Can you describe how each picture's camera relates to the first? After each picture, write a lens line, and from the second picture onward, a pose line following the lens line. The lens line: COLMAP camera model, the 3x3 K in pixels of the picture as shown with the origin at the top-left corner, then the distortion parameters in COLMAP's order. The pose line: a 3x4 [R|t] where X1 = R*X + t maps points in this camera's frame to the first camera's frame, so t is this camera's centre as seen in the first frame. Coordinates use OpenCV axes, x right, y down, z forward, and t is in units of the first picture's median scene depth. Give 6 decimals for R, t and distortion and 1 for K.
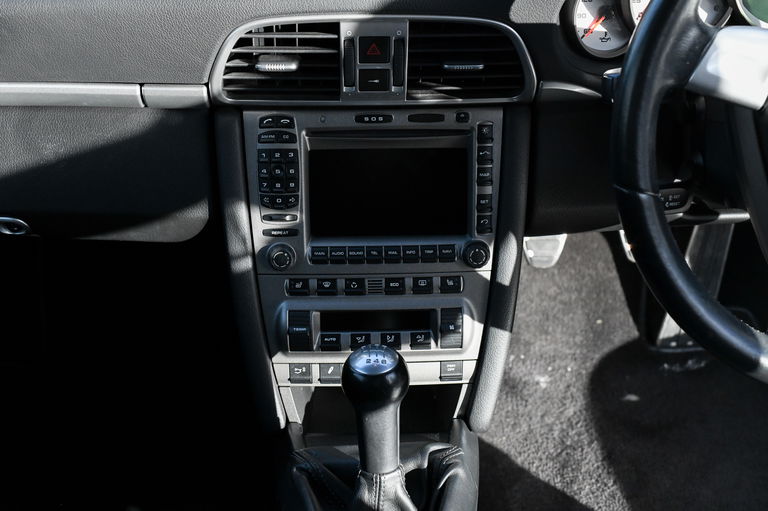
lens RADIAL K [[1285.4, 0, 384.0], [0, 1285.4, 255.5], [0, 0, 1]] dist [-0.148044, 0.293625]
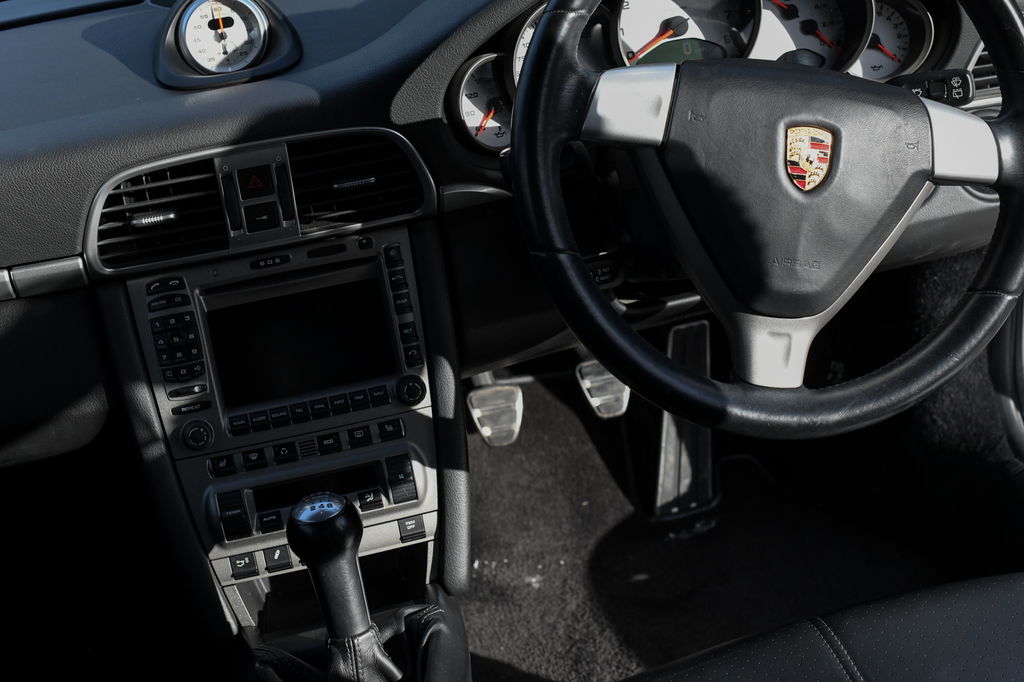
lens RADIAL K [[1713.8, 0, 512.0], [0, 1713.8, 341.0], [0, 0, 1]] dist [-0.148044, 0.293625]
pose [[0.973044, -0.192093, 0.127612, -0.006028], [0.212478, 0.961862, -0.172262, 0.186776], [-0.089655, 0.194733, 0.976750, -0.185112]]
